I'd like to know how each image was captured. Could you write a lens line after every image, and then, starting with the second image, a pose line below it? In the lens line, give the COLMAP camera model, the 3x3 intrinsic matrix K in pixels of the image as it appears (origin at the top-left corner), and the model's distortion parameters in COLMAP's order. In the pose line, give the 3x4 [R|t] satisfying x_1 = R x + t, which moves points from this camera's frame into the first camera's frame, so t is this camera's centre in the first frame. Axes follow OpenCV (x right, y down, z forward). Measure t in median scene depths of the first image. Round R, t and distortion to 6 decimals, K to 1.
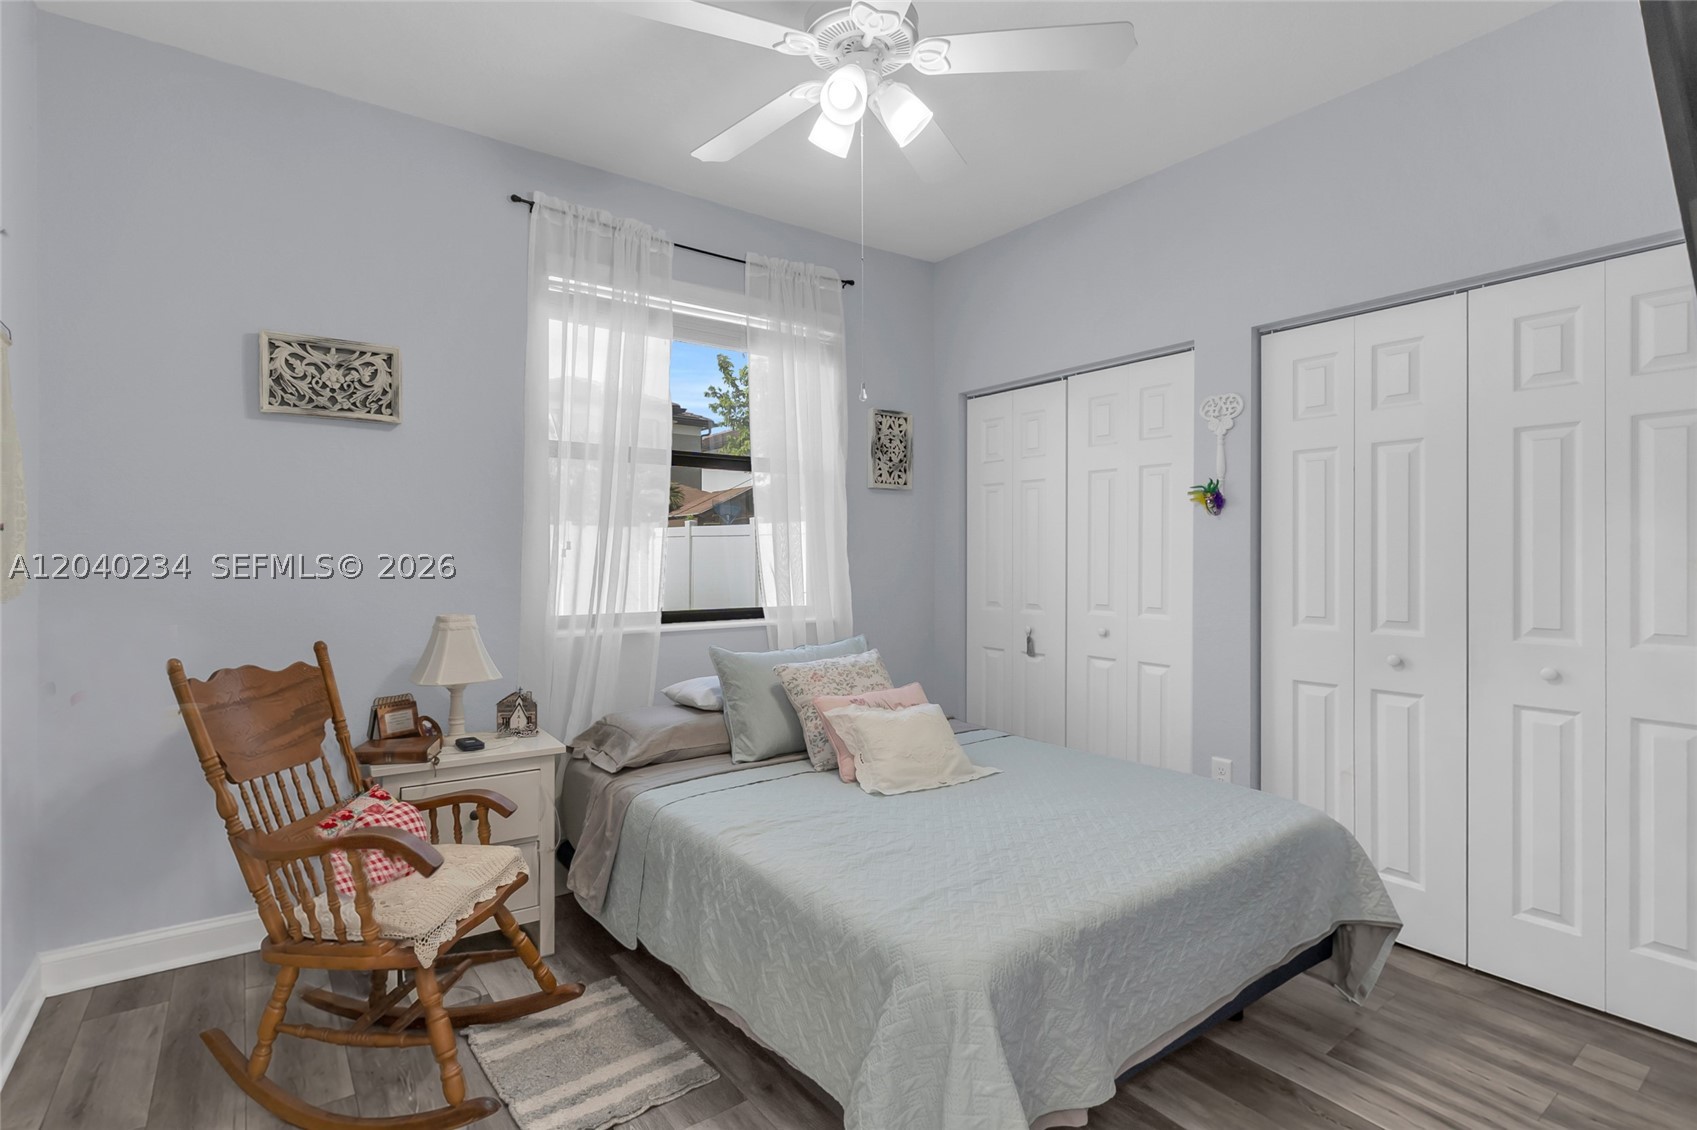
lens RADIAL K [[839.0, 0, 850.2], [0, 839.0, 563.8], [0, 0, 1]] dist [0.001401, -0.000406]
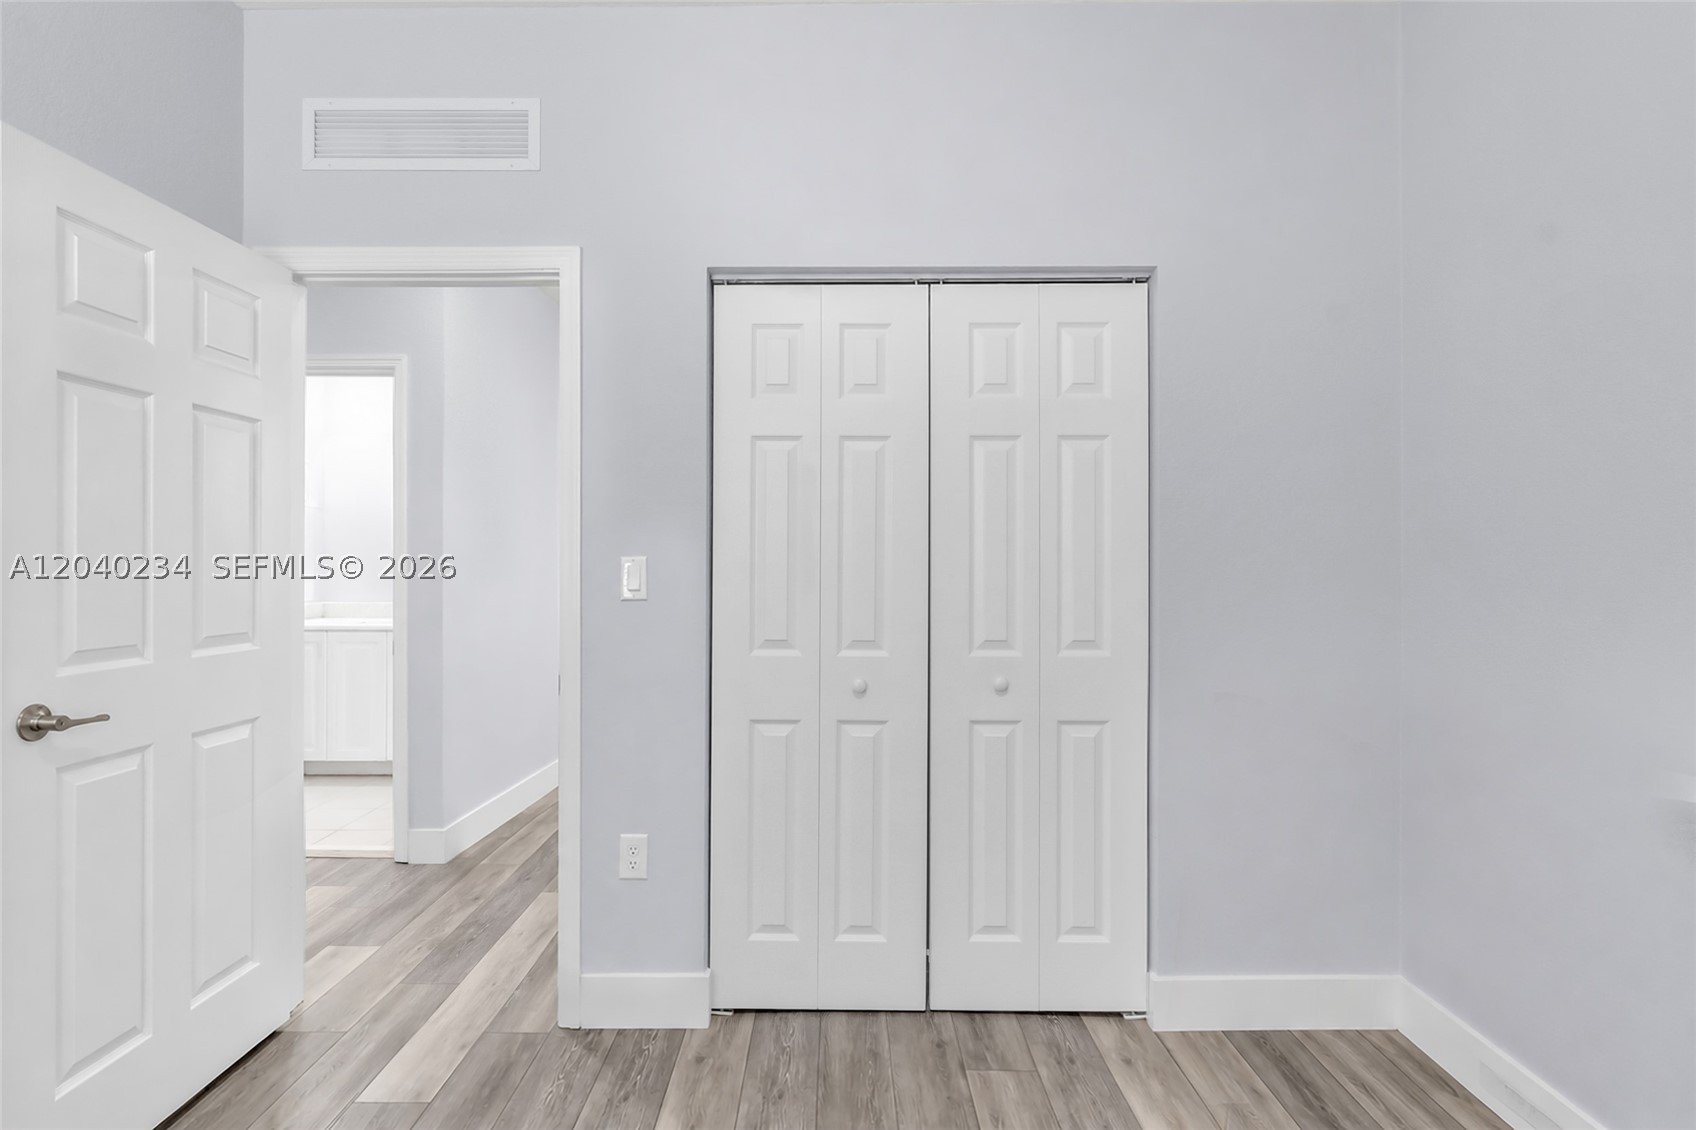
lens RADIAL K [[1062.7, 0, 848.2], [0, 1062.7, 563.5], [0, 0, 1]] dist [0.002492, 0.000106]
pose [[0.585037, 0.005783, 0.810986, -0.296175], [0.003124, 0.999951, -0.009384, -0.002290], [-0.811001, 0.008024, 0.584990, 0.408463]]
